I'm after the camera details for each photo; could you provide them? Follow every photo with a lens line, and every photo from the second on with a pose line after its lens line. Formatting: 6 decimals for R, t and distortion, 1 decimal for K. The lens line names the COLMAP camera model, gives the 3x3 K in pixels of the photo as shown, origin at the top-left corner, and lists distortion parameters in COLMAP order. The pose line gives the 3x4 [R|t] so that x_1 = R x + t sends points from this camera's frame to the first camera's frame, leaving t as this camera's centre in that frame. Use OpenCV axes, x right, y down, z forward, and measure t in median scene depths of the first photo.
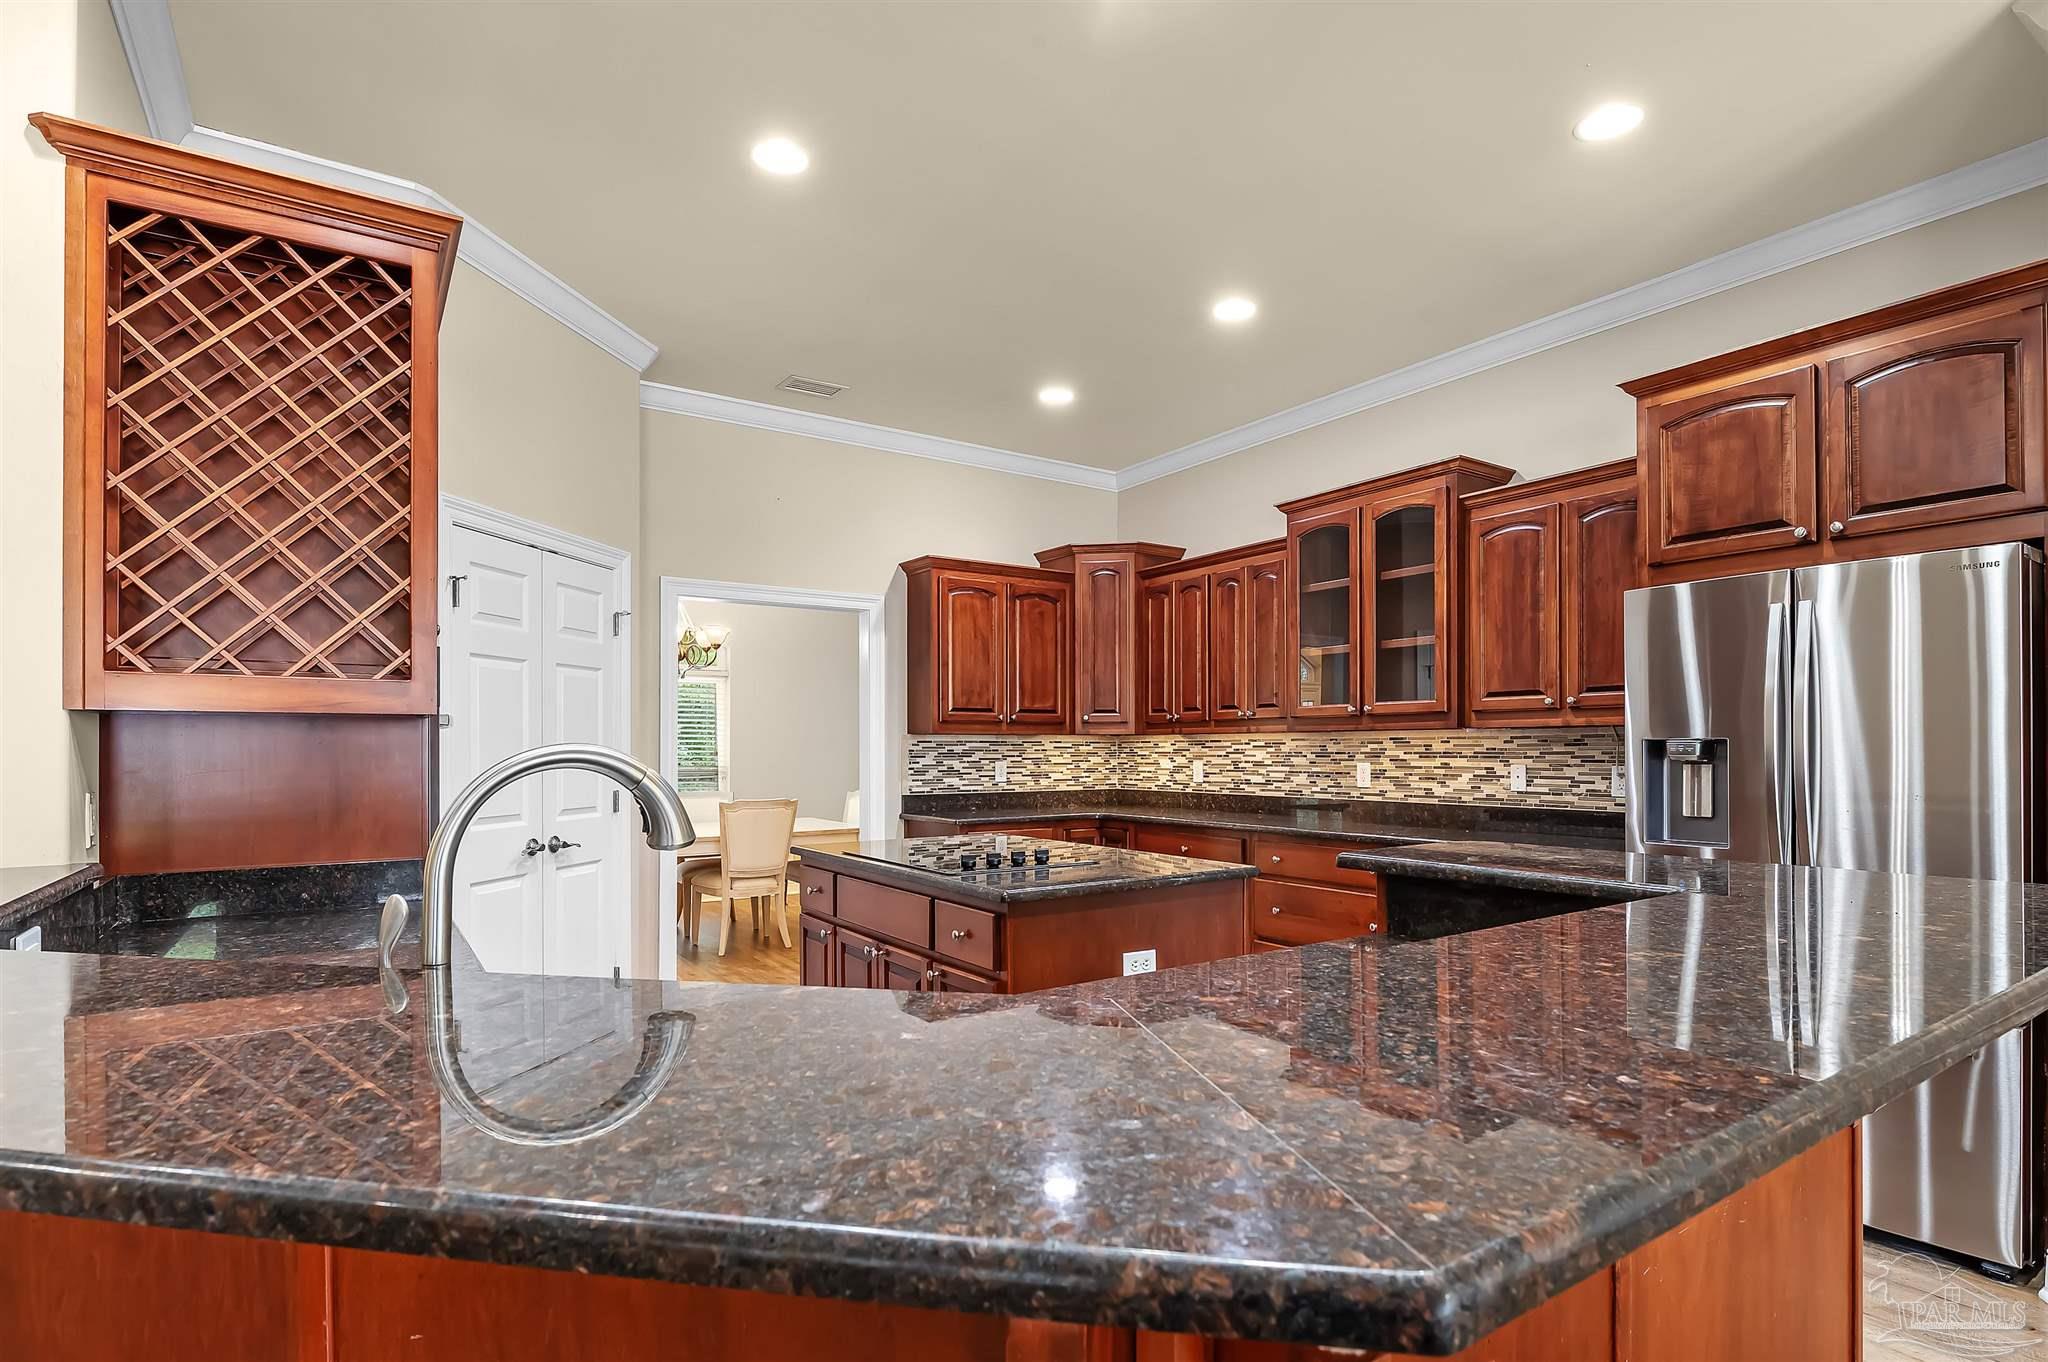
lens RADIAL K [[1022.6, 0, 1032.5], [0, 1022.6, 747.2], [0, 0, 1]] dist [-0.003084, -0.001661]
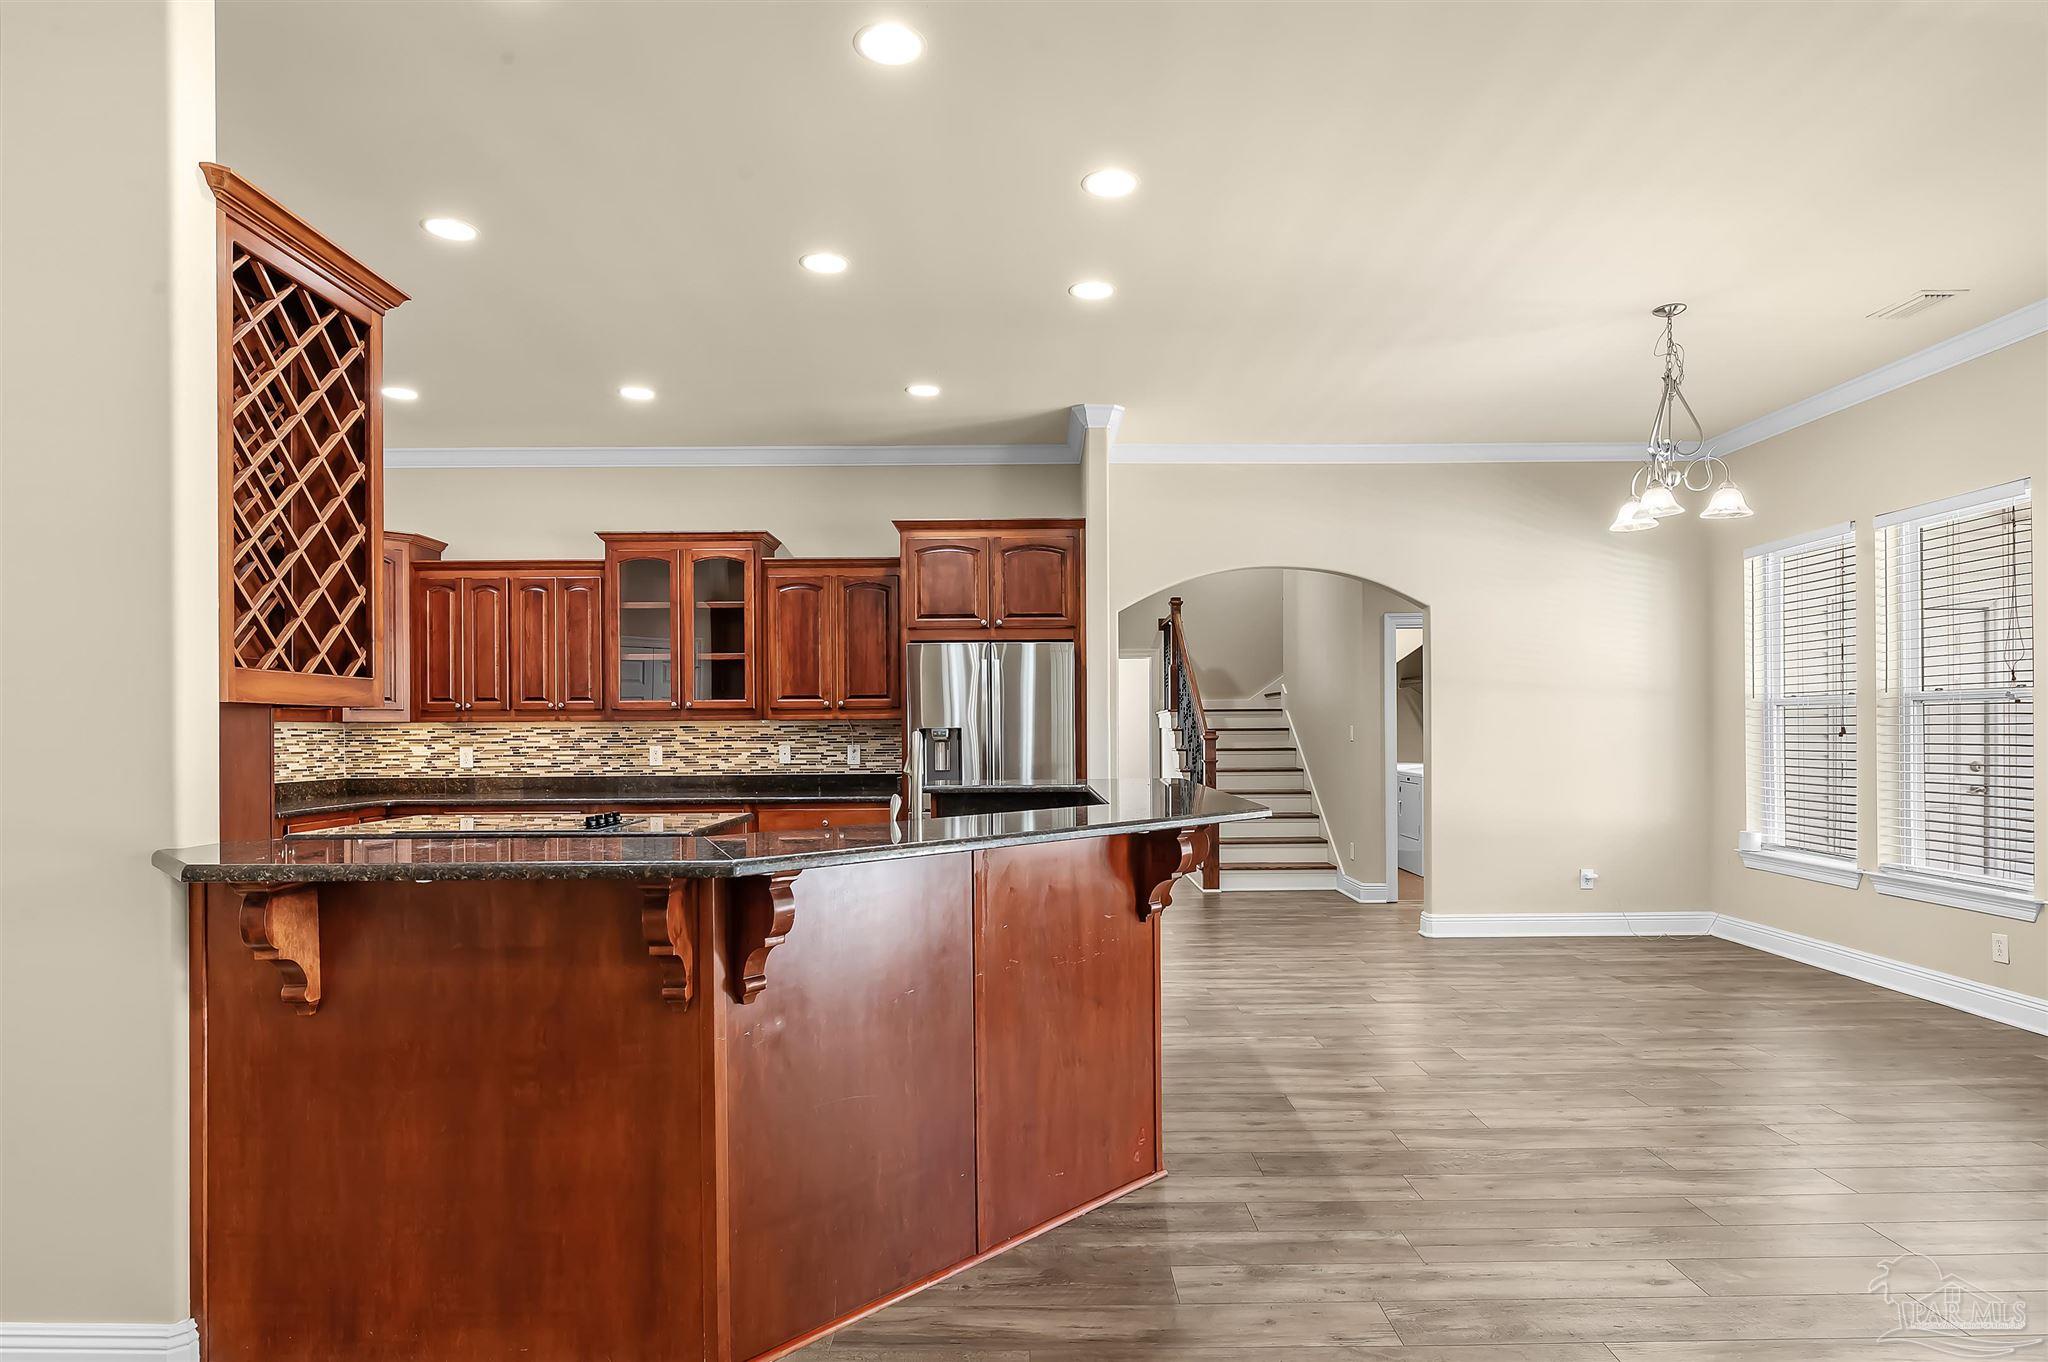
lens RADIAL K [[1127.2, 0, 1031.4], [0, 1127.2, 734.1], [0, 0, 1]] dist [-0.003069, -0.000232]
pose [[0.556821, -0.003571, 0.830625, -0.576015], [0.004200, 0.999990, 0.001484, 0.000392], [-0.830622, 0.002662, 0.556830, -0.160076]]
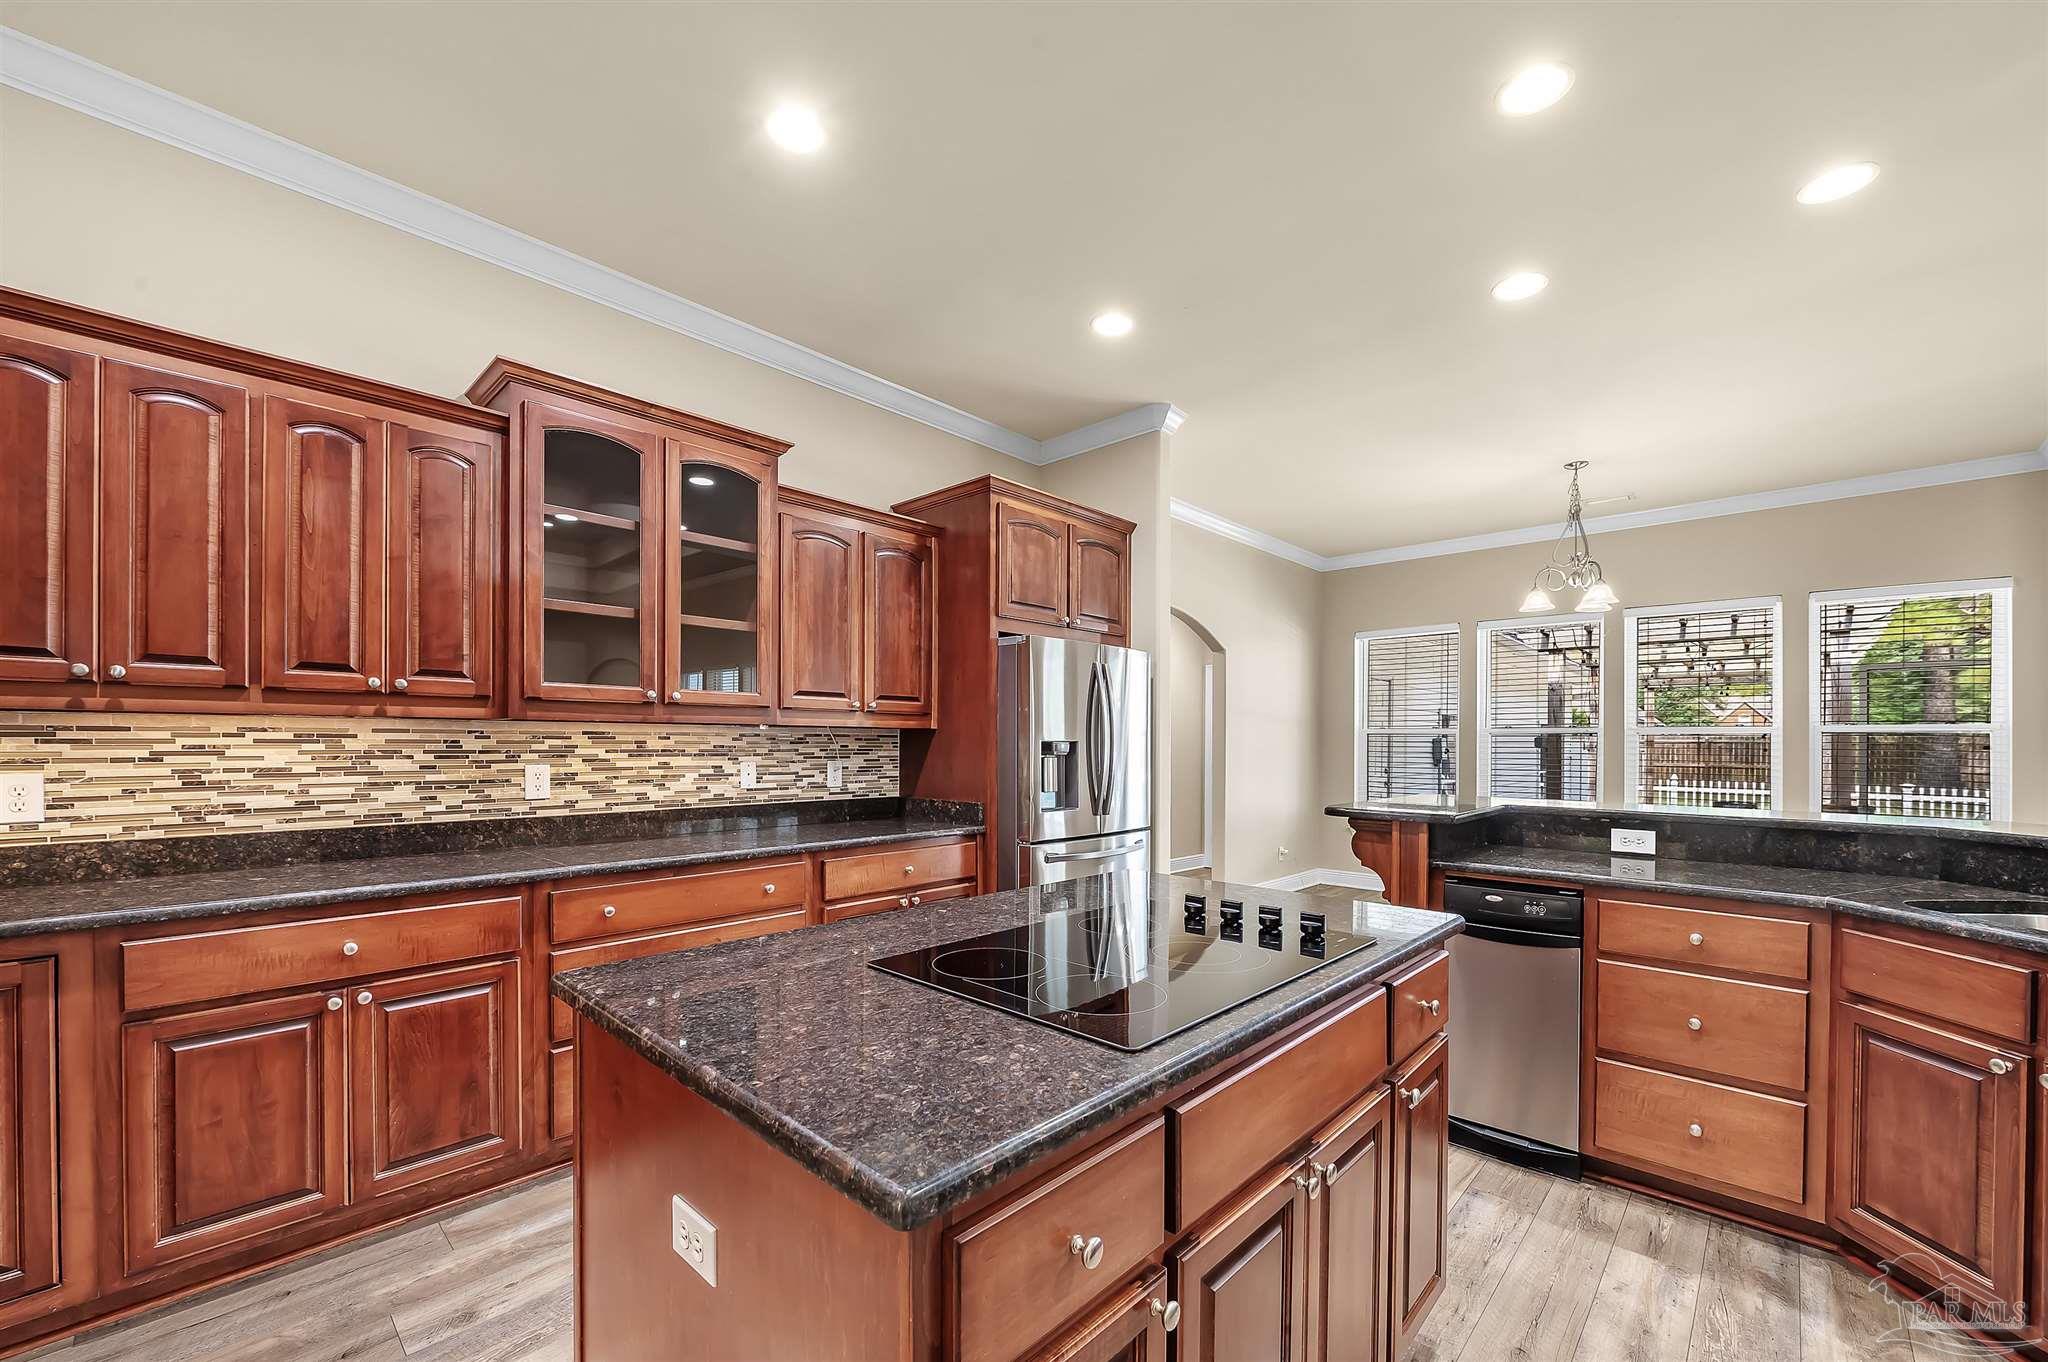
lens RADIAL K [[809.0, 0, 1036.4], [0, 809.0, 748.5], [0, 0, 1]] dist [-0.008470, -0.000985]
pose [[-0.225074, -0.003731, 0.974335, -0.317048], [-0.005343, 0.999982, 0.002595, 0.000095], [-0.974327, -0.004622, -0.225090, 0.787645]]
